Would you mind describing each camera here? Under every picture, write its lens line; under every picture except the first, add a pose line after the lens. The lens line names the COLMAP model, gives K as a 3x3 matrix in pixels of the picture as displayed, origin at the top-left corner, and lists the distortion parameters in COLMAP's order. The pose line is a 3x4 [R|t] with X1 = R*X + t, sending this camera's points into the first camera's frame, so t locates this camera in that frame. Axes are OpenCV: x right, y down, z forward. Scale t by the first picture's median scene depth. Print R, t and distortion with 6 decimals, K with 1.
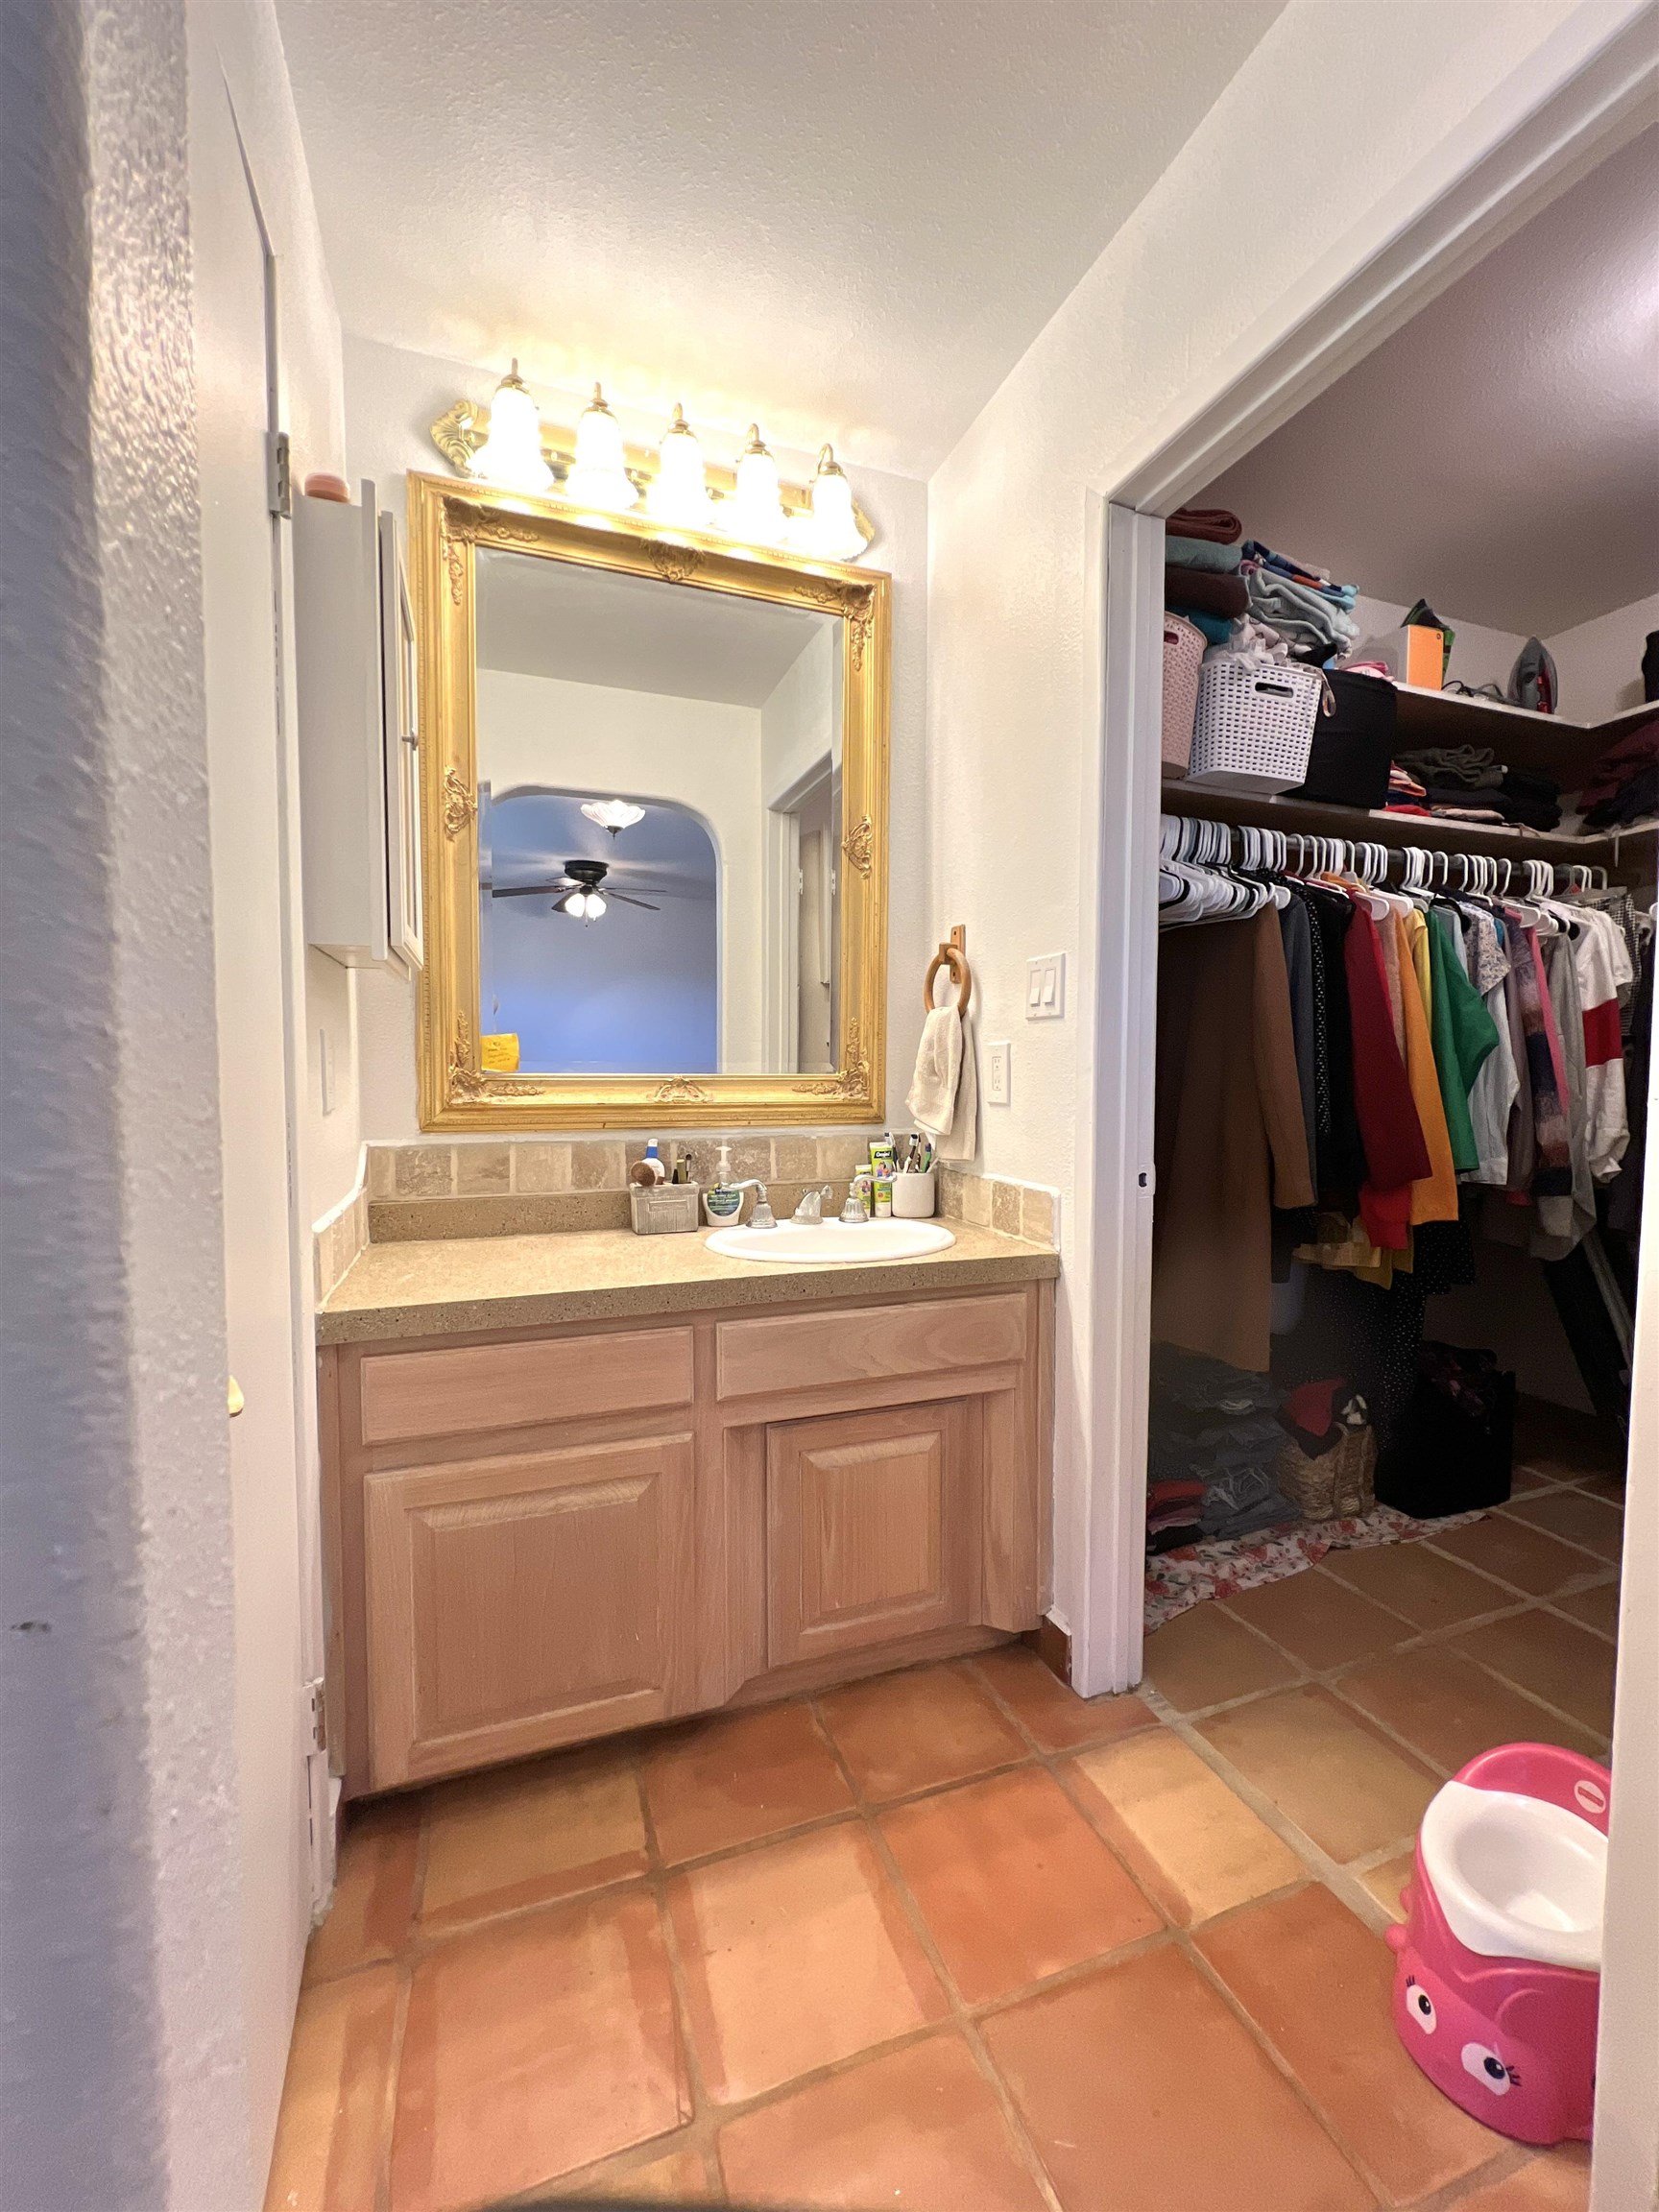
lens RADIAL K [[887.7, 0, 828.1], [0, 887.7, 1102.8], [0, 0, 1]] dist [-0.004288, 0.000211]
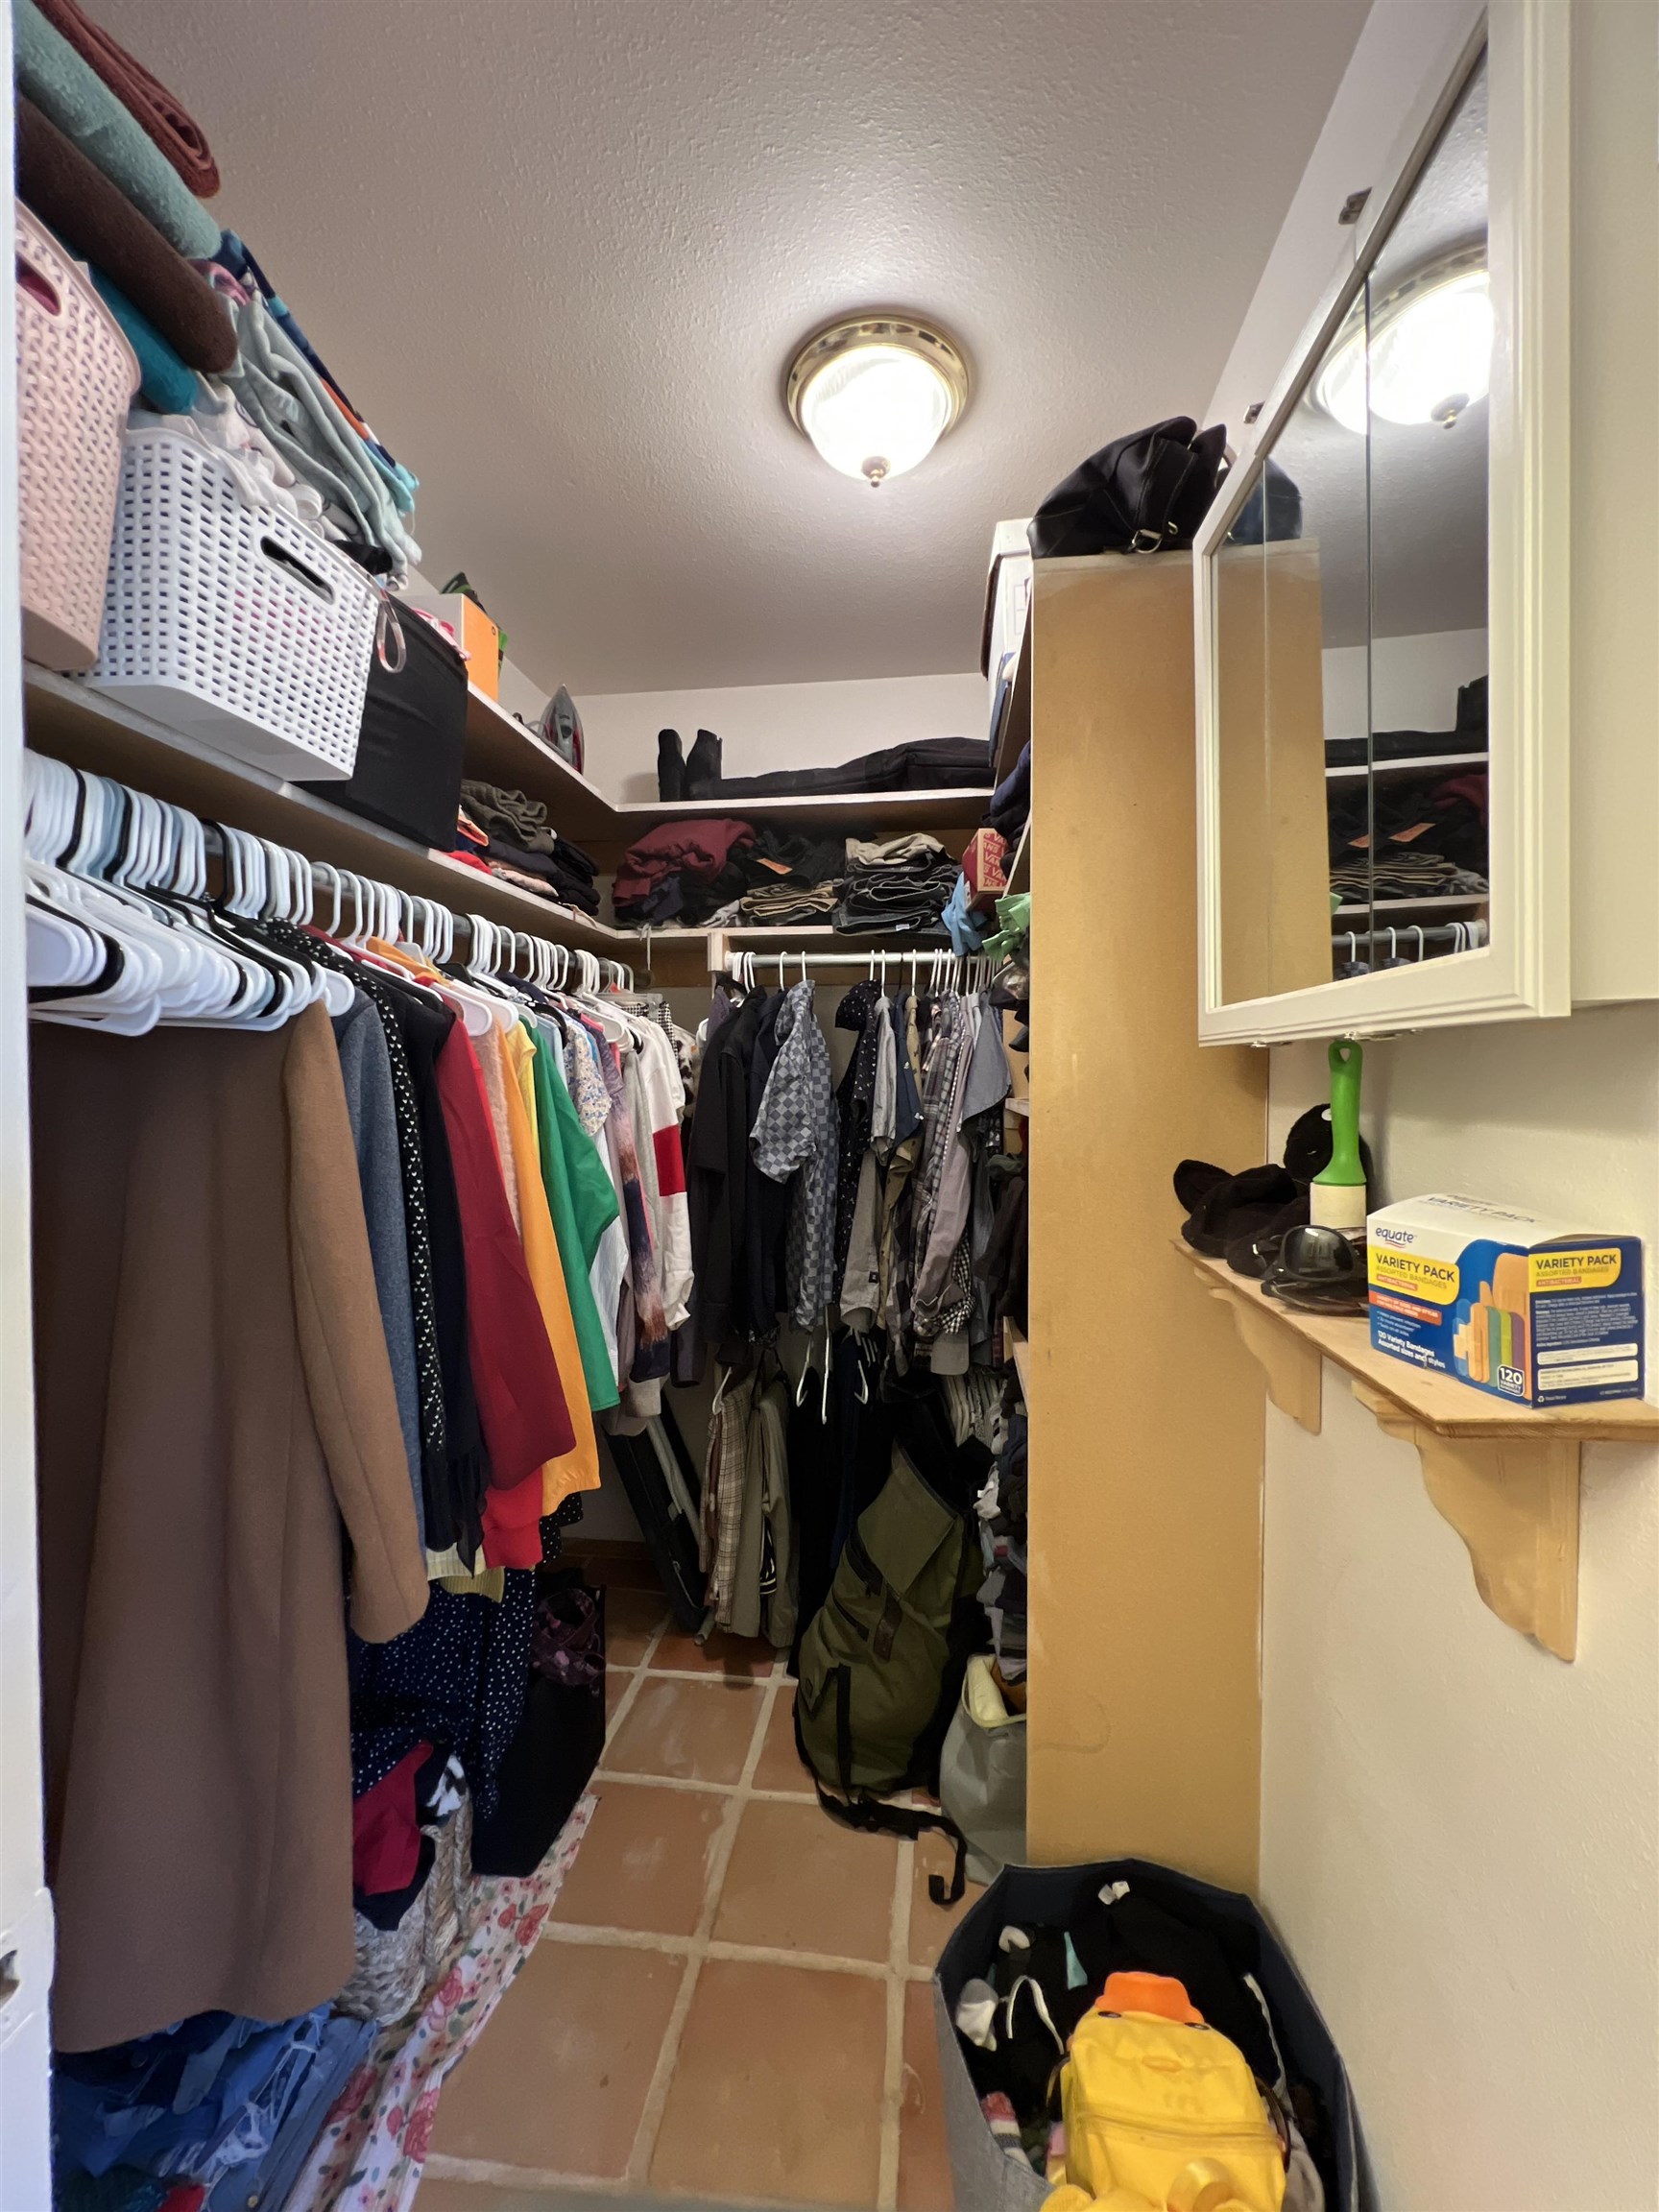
lens RADIAL K [[887.7, 0, 831.6], [0, 887.7, 1095.9], [0, 0, 1]] dist [-0.004288, 0.000211]
pose [[0.454471, -0.020345, 0.890529, 0.179856], [0.044171, 0.999024, 0.000282, -0.149445], [-0.889666, 0.039207, 0.454926, 0.488111]]
